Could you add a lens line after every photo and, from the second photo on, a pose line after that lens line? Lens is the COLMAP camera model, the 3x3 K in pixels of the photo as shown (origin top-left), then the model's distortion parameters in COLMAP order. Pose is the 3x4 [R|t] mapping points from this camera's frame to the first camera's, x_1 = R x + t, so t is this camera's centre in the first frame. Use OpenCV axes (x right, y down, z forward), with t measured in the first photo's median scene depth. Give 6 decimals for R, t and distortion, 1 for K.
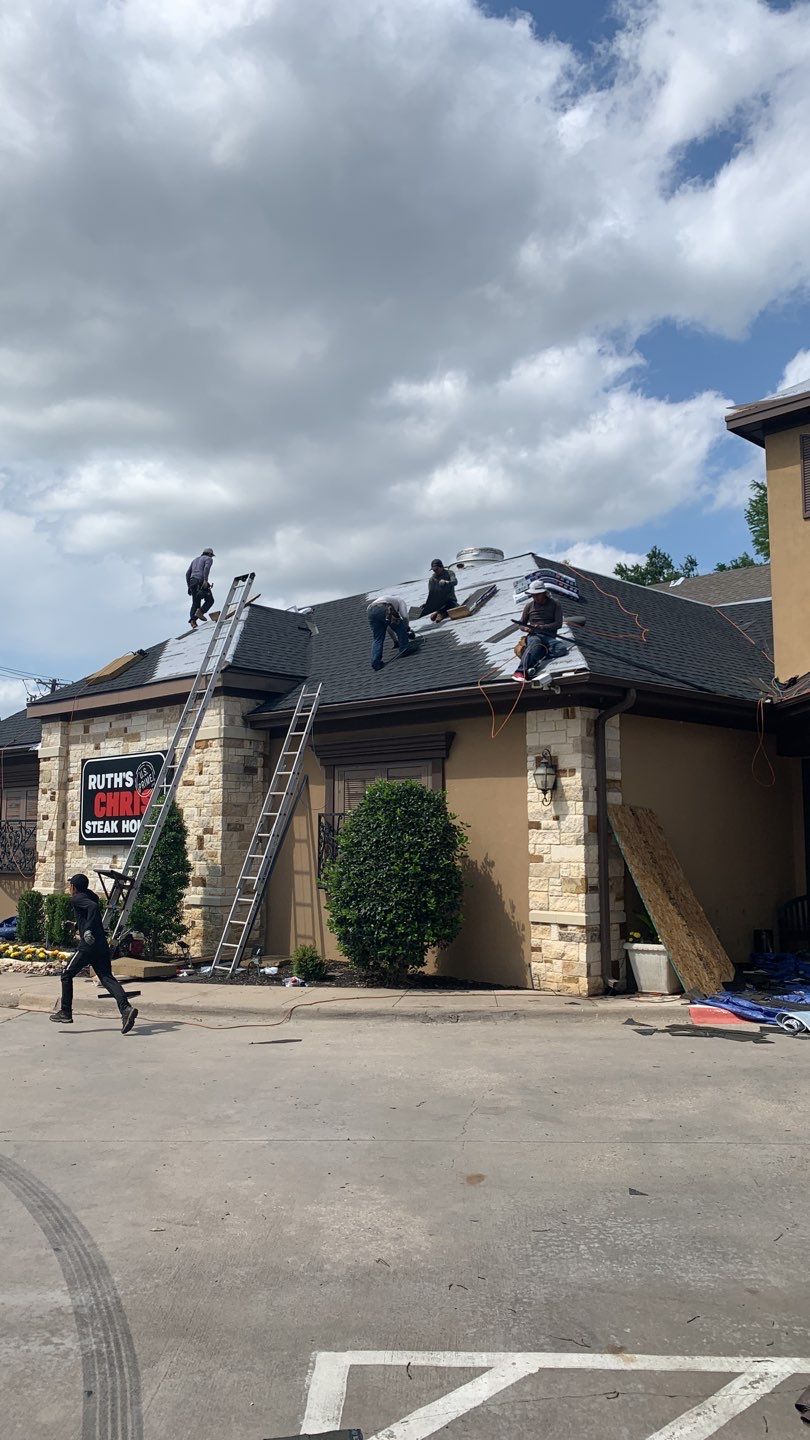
lens RADIAL K [[1041.7, 0, 403.6], [0, 1041.7, 698.3], [0, 0, 1]] dist [0.006649, -0.044466]
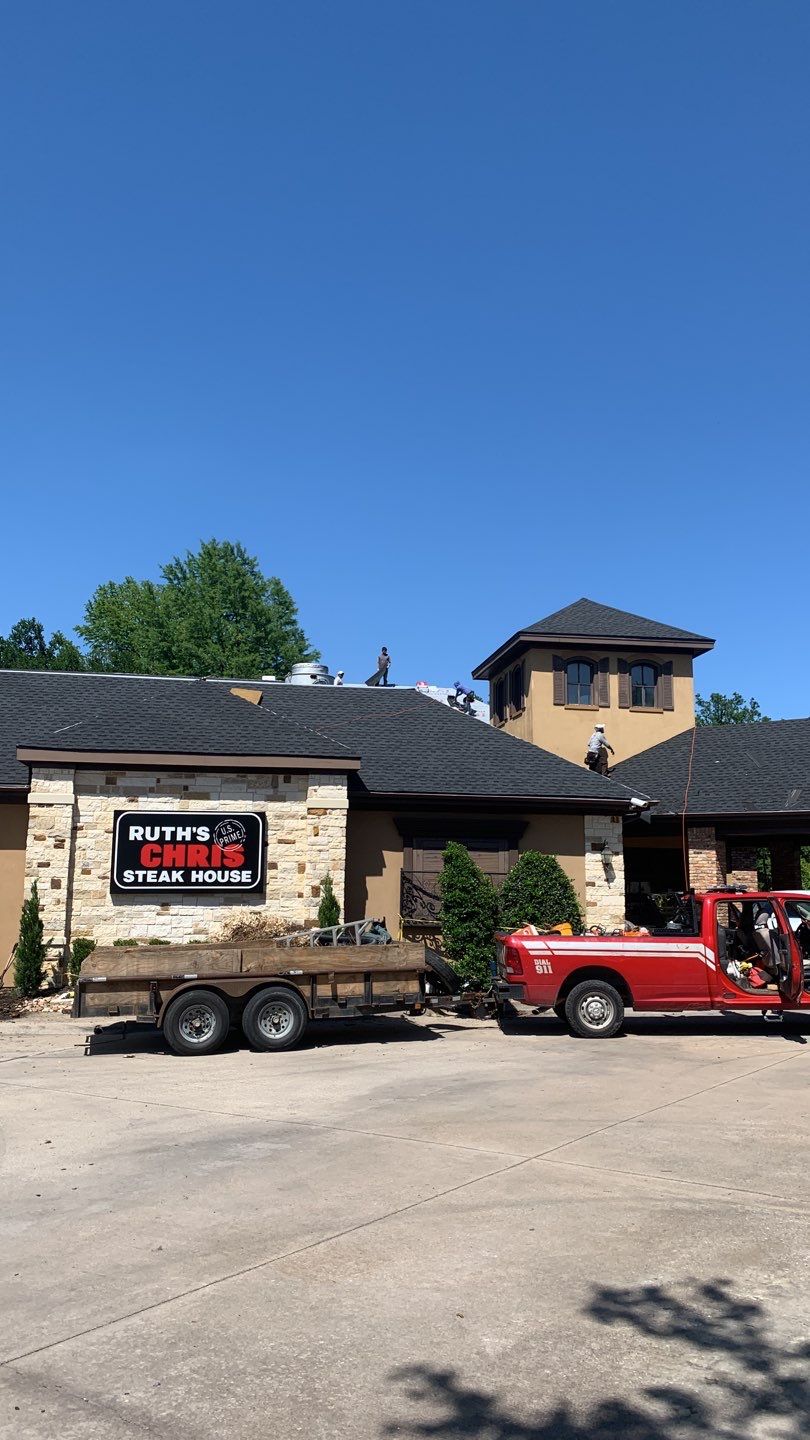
lens RADIAL K [[1041.7, 0, 403.6], [0, 1041.7, 698.3], [0, 0, 1]] dist [0.006649, -0.044466]
pose [[0.621106, 0.167824, 0.765547, -0.995315], [-0.108028, 0.985813, -0.128466, 0.053840], [-0.776245, -0.002909, 0.630424, 0.128848]]
